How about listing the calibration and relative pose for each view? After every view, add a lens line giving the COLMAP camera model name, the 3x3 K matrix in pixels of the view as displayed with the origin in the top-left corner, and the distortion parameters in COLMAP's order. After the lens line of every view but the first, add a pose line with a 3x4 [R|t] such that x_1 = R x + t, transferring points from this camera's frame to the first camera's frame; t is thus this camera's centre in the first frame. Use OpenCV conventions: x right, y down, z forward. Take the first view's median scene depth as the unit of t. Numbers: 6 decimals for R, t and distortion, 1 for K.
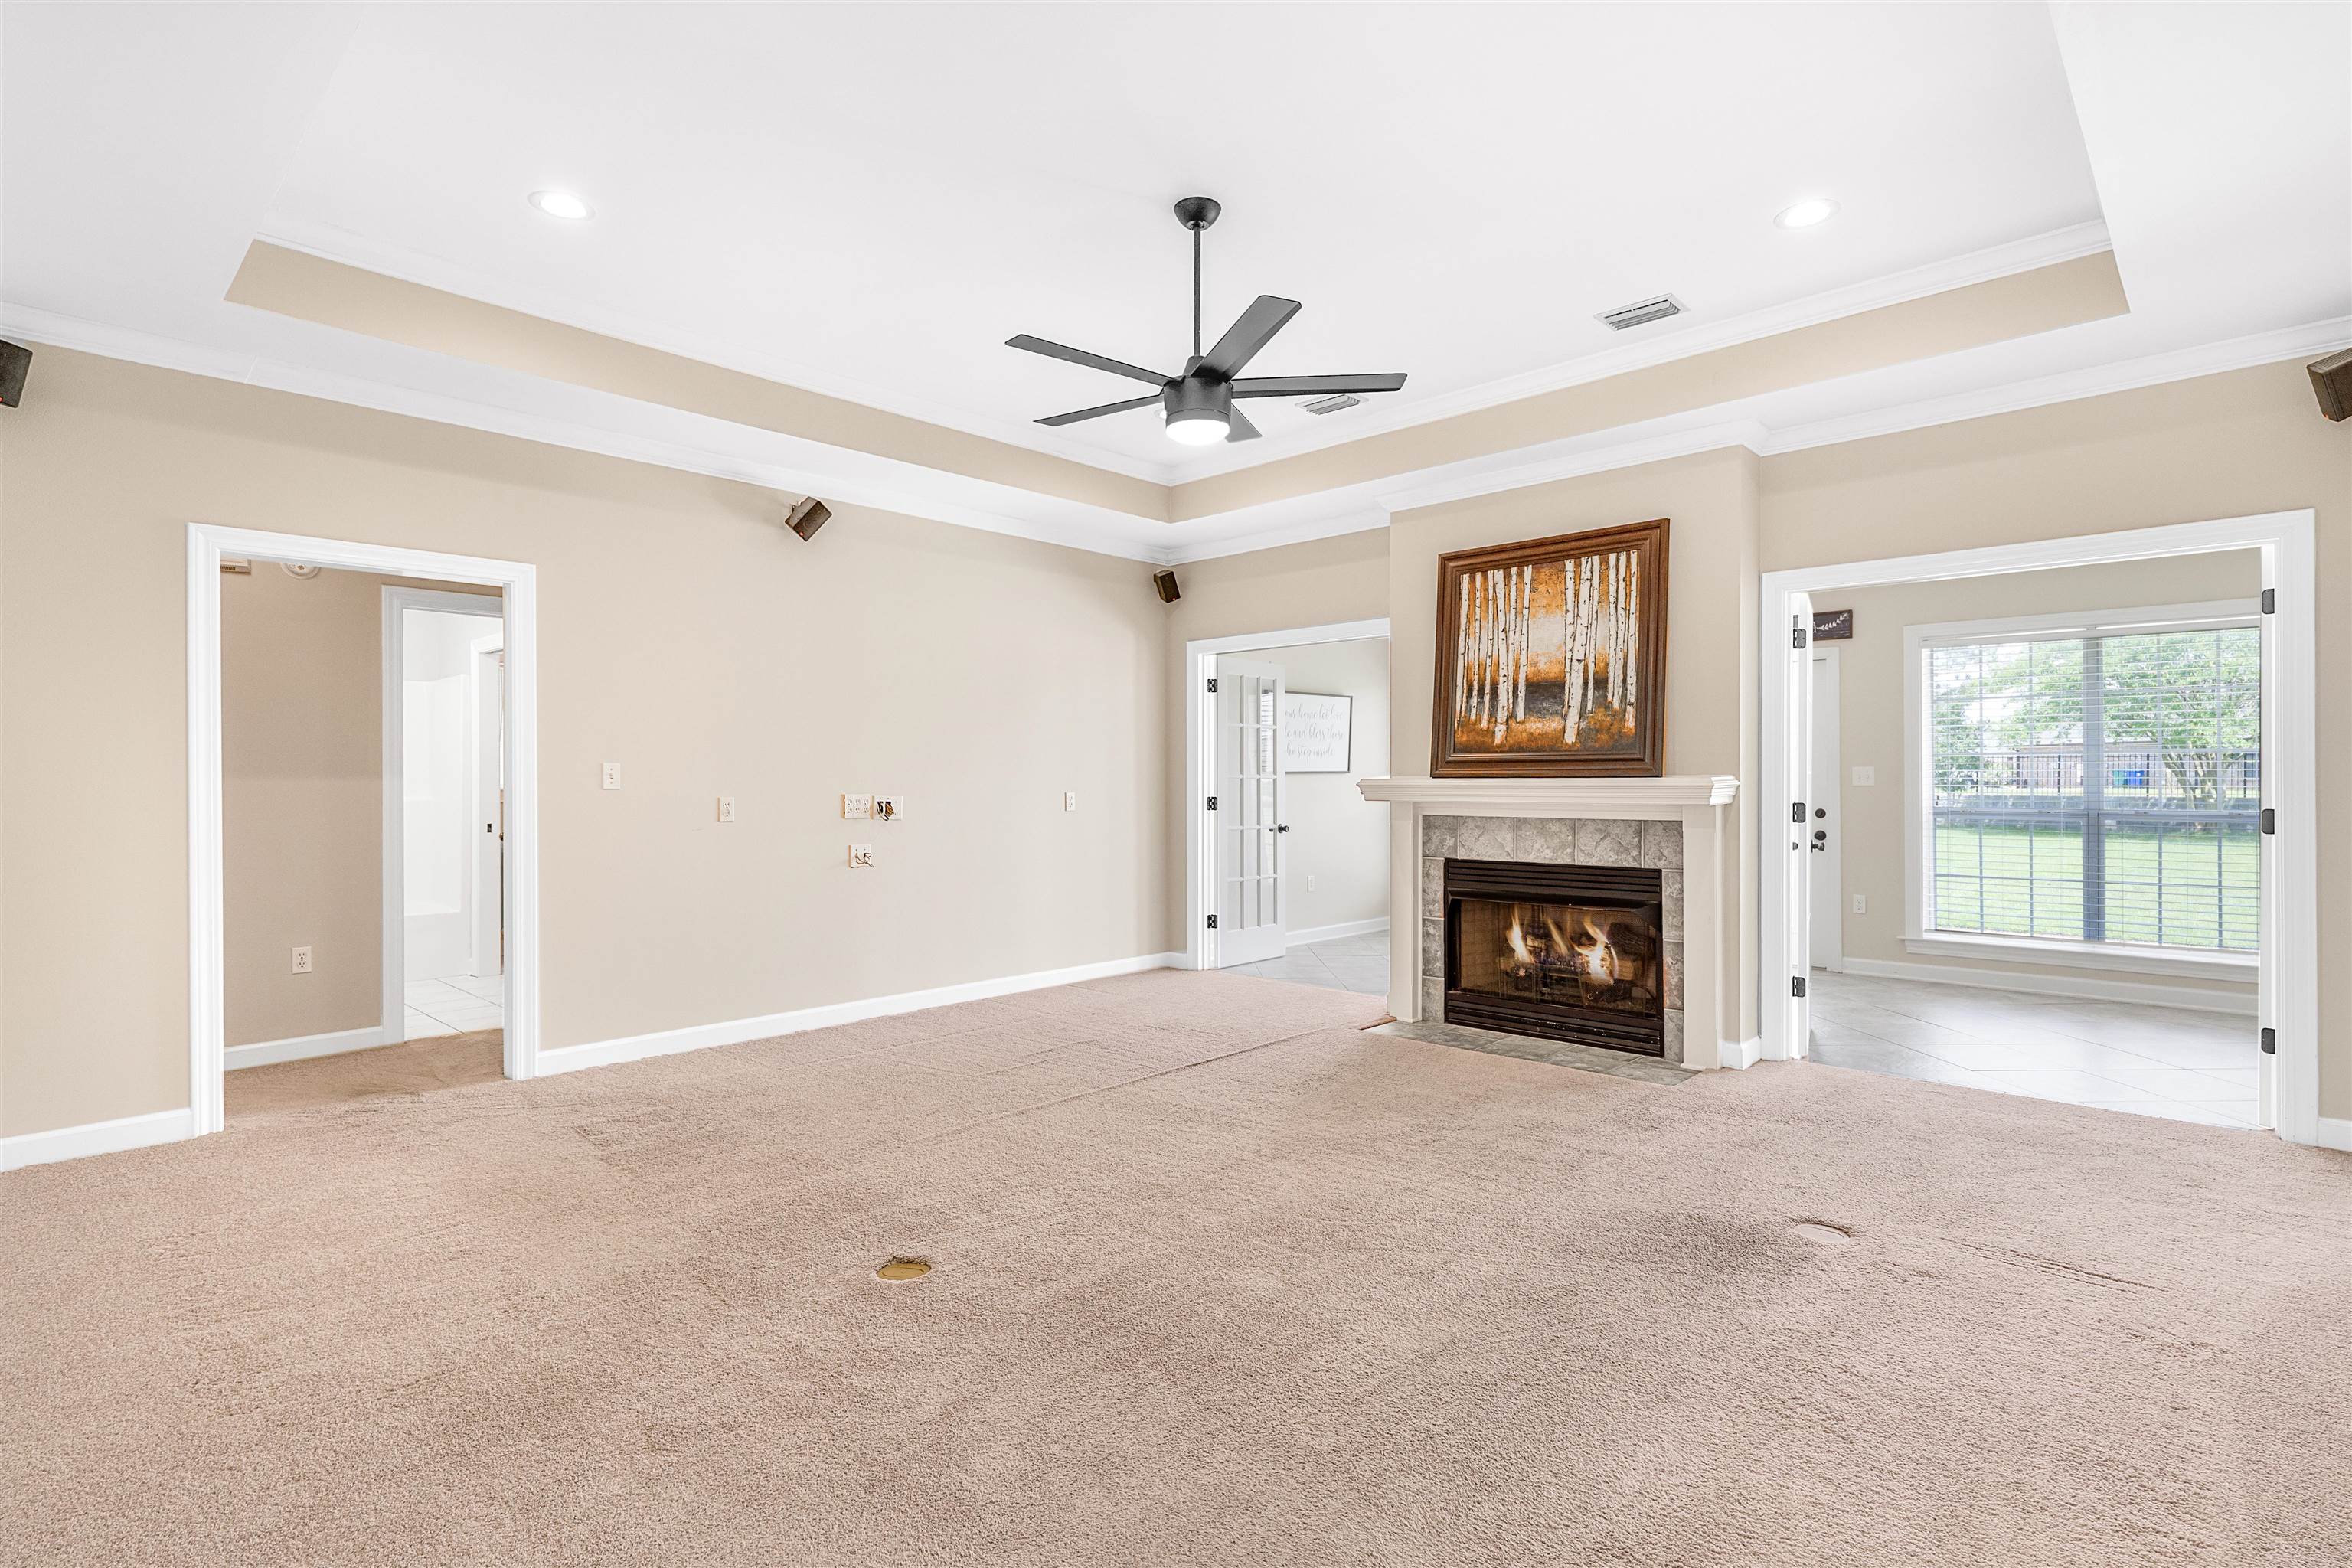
lens RADIAL K [[1116.1, 0, 1200.6], [0, 1116.1, 778.4], [0, 0, 1]] dist [0.000836, 0.000100]
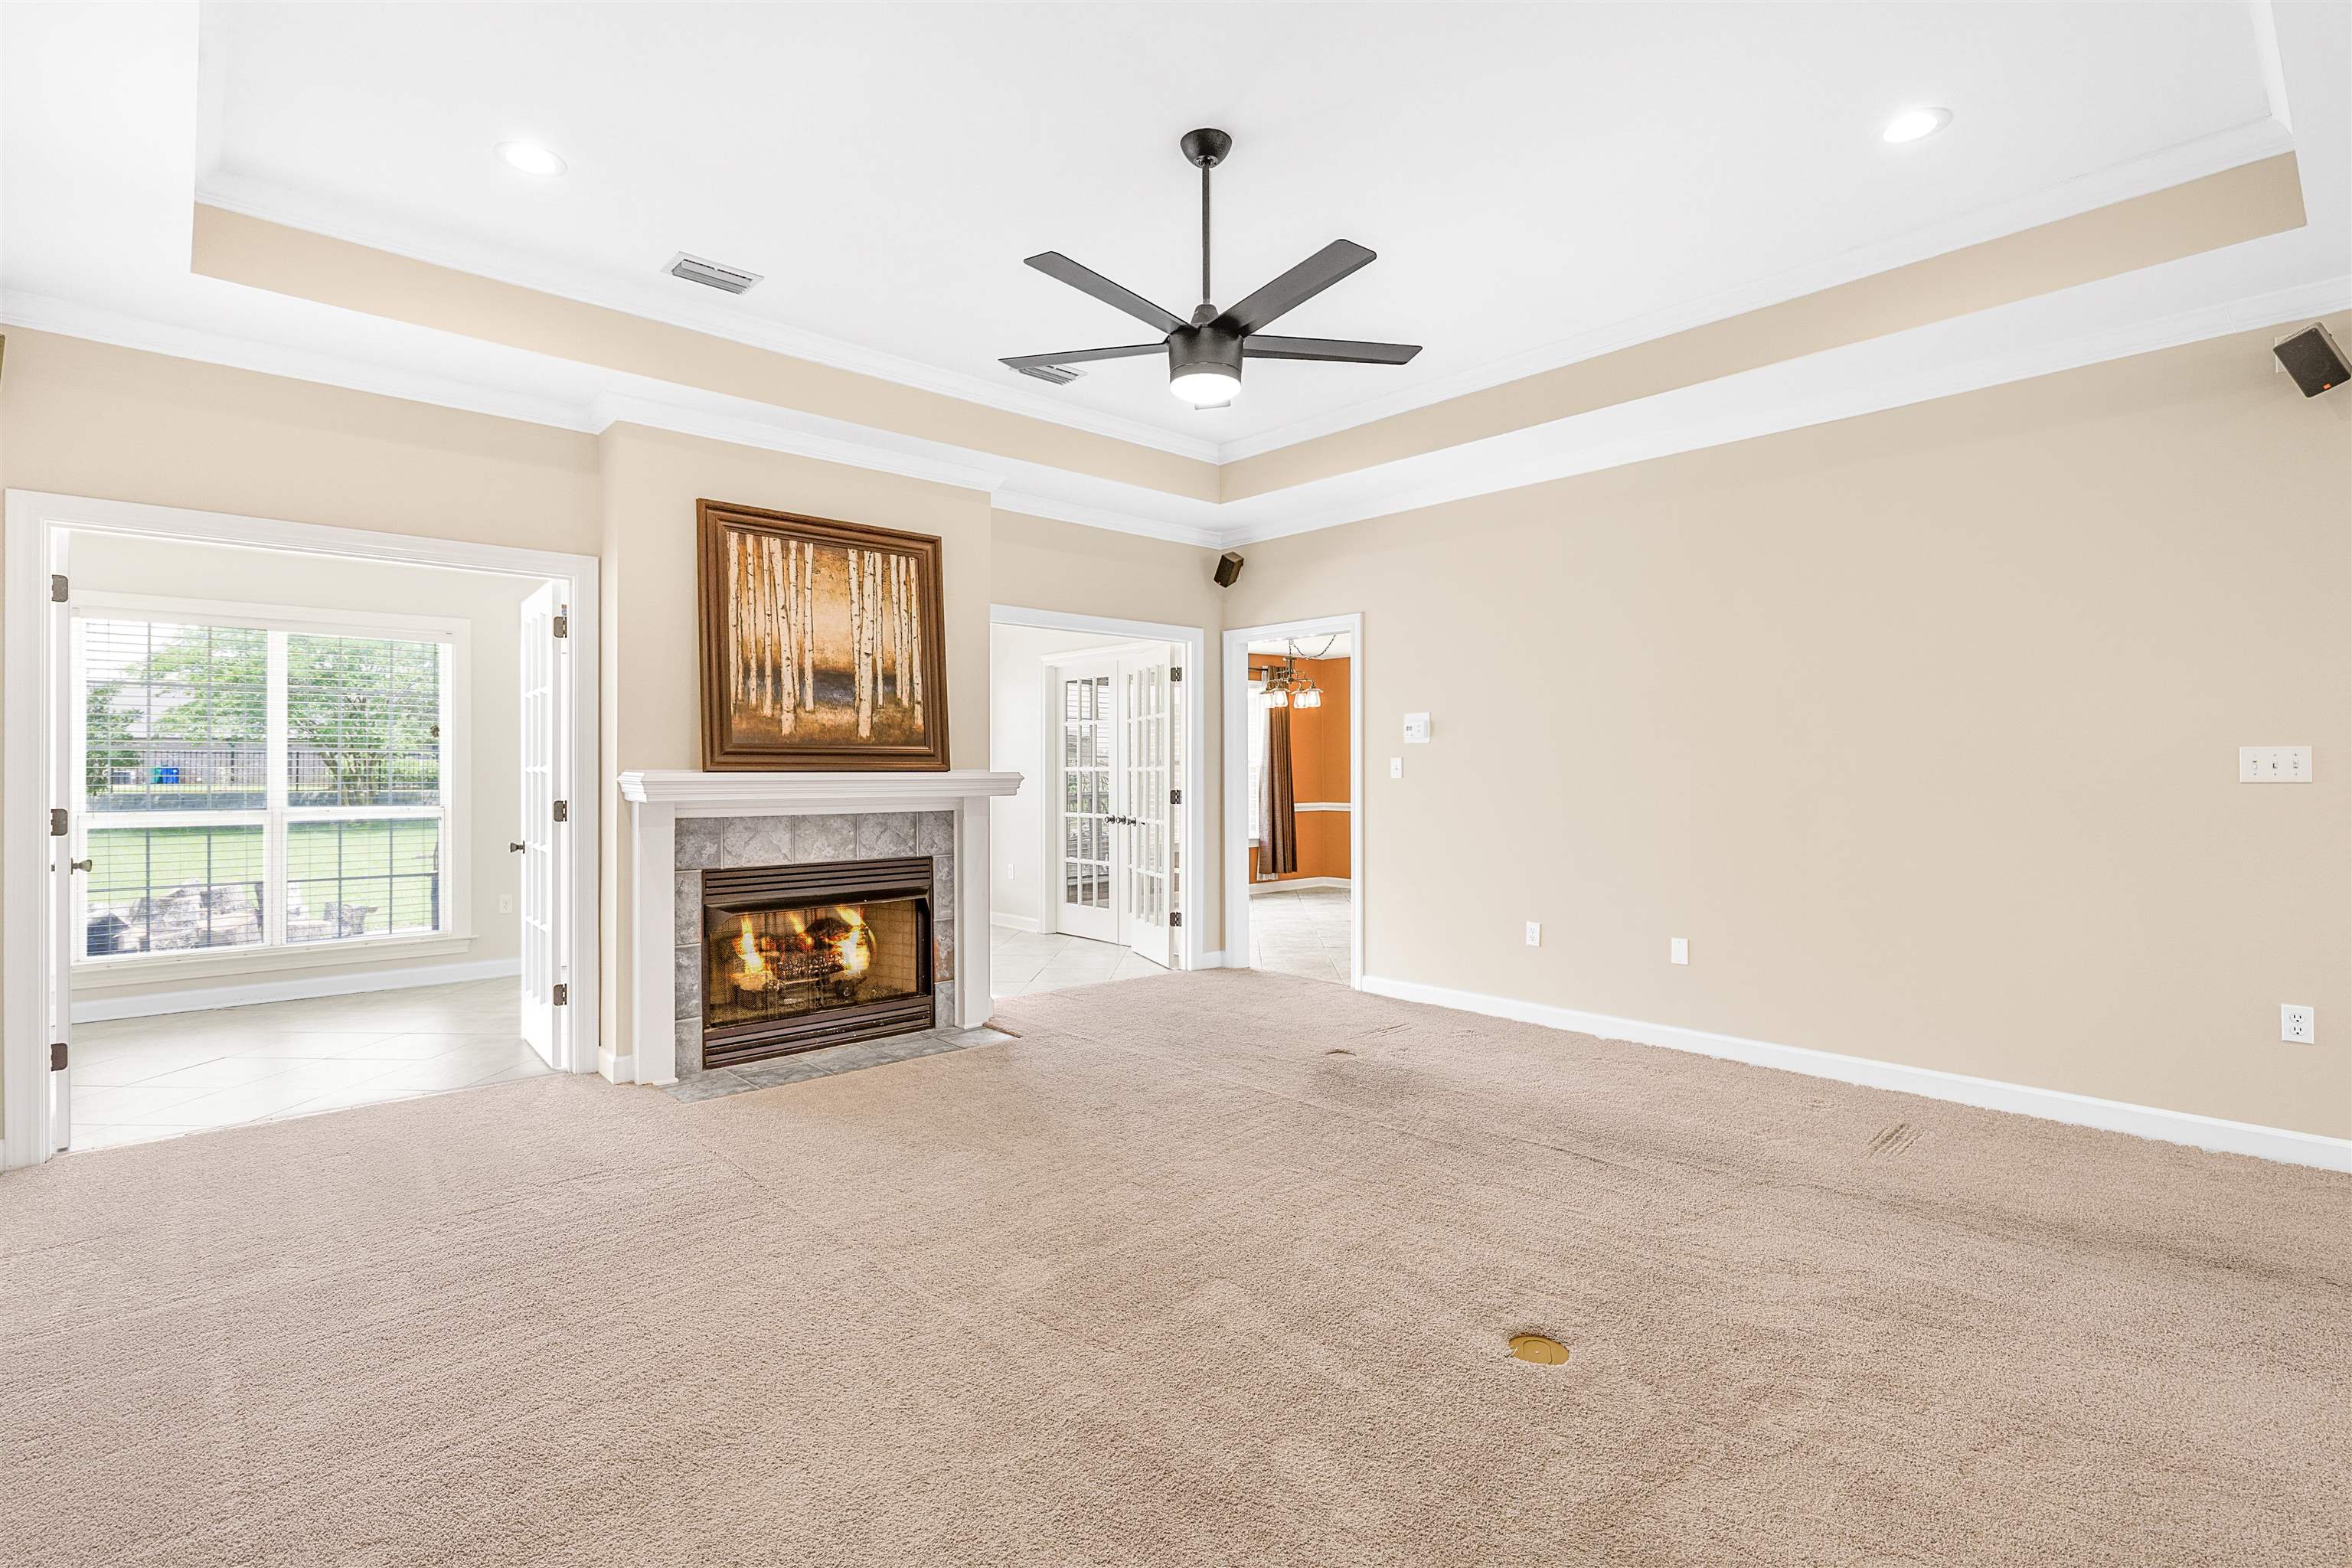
lens RADIAL K [[1116.1, 0, 1200.6], [0, 1116.1, 778.4], [0, 0, 1]] dist [0.000836, 0.000100]
pose [[0.076771, -0.002622, 0.997045, -0.617434], [0.001255, 0.999996, 0.002533, 0.002813], [-0.997048, 0.001057, 0.076774, 0.616223]]
